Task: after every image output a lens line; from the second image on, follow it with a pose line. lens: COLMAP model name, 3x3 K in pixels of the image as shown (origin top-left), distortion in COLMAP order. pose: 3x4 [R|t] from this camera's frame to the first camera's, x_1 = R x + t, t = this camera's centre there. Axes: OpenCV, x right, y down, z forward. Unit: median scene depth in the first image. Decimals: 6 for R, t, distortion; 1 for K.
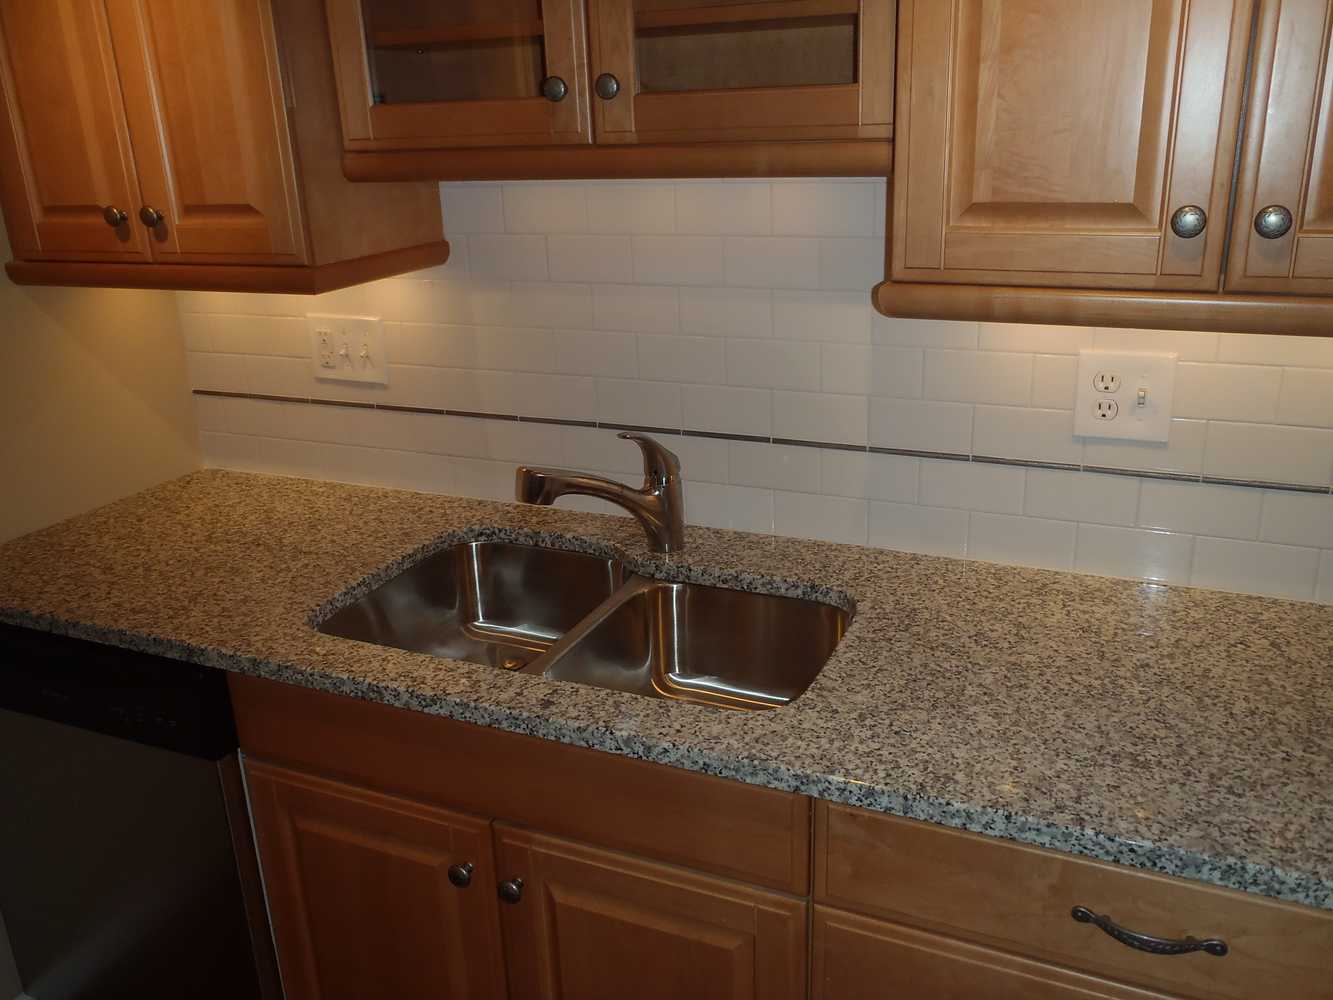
lens RADIAL K [[1128.8, 0, 666.5], [0, 1128.8, 500.0], [0, 0, 1]] dist [-0.003920, 0.010758]
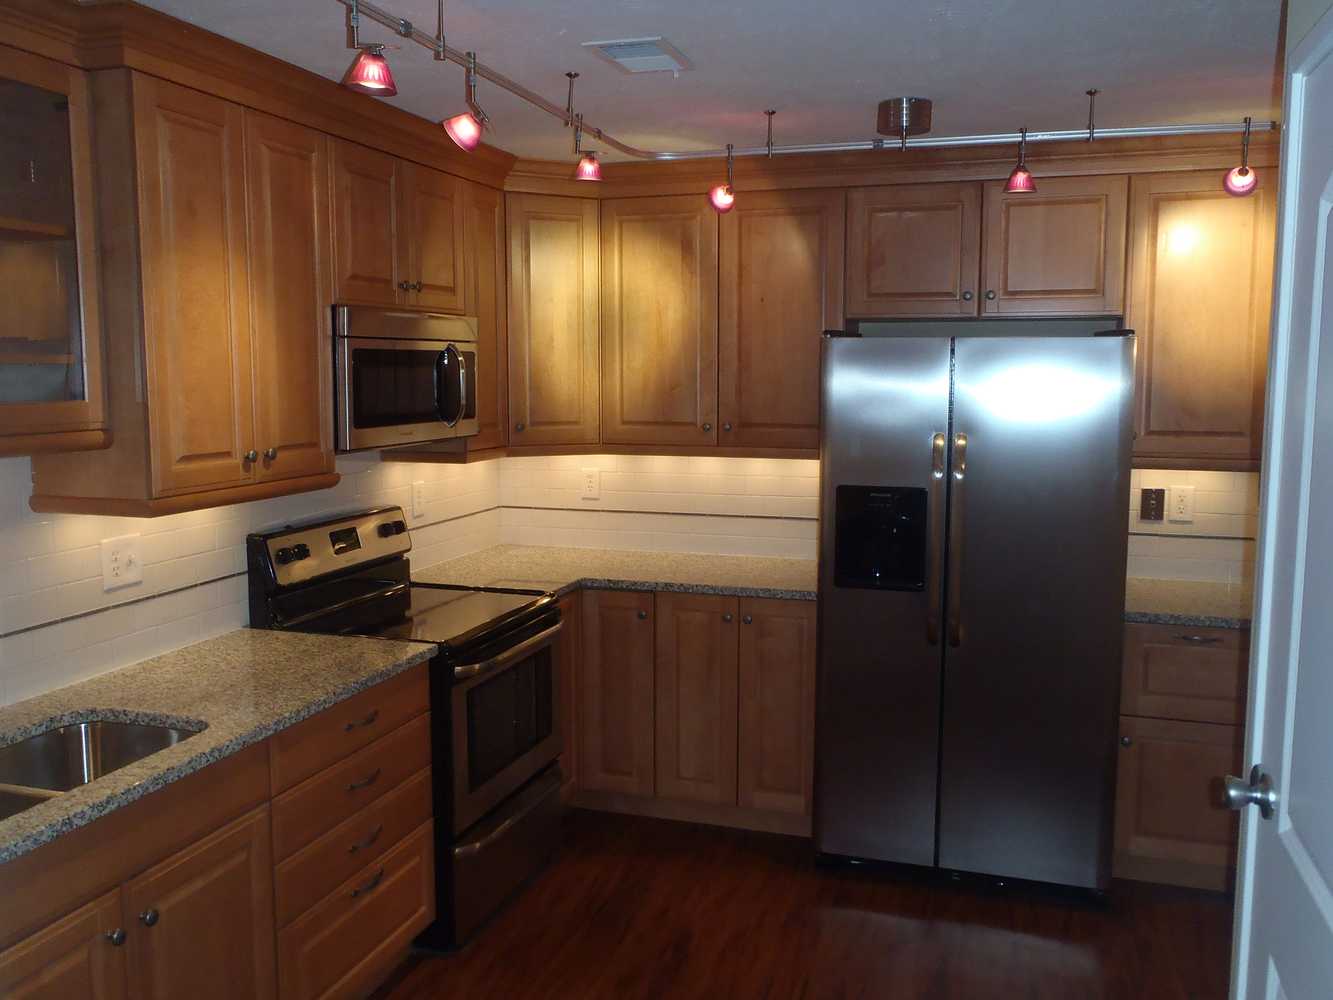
lens RADIAL K [[1128.8, 0, 666.5], [0, 1128.8, 500.0], [0, 0, 1]] dist [-0.003920, 0.010758]
pose [[-0.112857, -0.075478, 0.990740, -1.676274], [0.336384, 0.935328, 0.109575, -0.098999], [-0.934938, 0.345635, -0.080169, 0.320044]]
